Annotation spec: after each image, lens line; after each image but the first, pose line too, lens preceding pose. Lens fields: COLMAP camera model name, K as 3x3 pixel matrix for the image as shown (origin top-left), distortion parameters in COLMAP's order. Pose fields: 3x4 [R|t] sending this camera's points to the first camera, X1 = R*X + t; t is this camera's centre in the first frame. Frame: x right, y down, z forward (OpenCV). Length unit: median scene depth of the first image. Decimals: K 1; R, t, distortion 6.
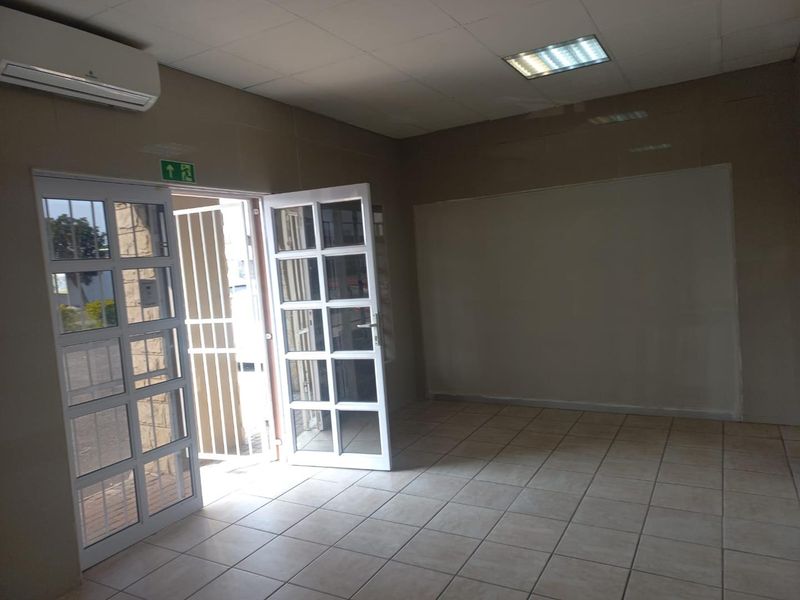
lens RADIAL K [[567.5, 0, 400.0], [0, 567.5, 300.0], [0, 0, 1]] dist [0.035668, -0.001466]
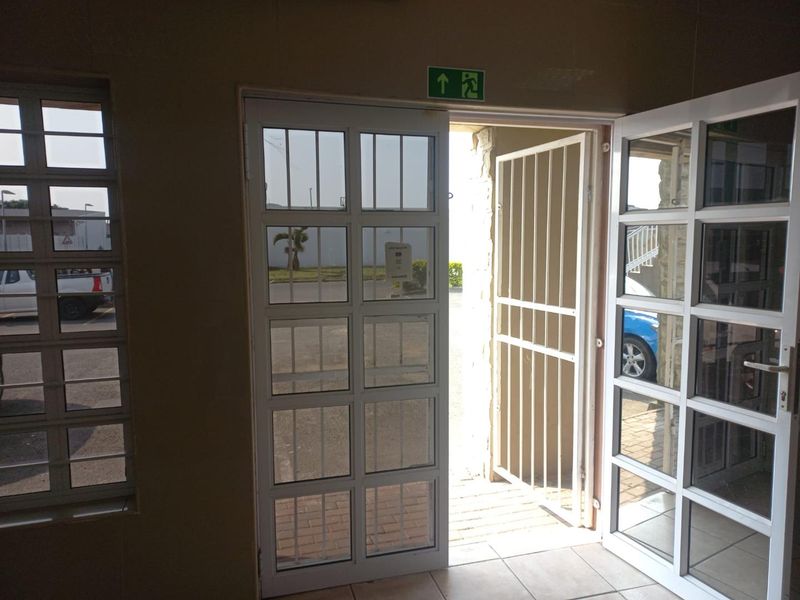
lens RADIAL K [[567.5, 0, 400.0], [0, 567.5, 300.0], [0, 0, 1]] dist [0.035668, -0.001466]
pose [[0.709359, 0.145457, -0.689675, 0.053269], [-0.099067, 0.989337, 0.106762, -0.034714], [0.697851, -0.007408, 0.716205, 0.414515]]
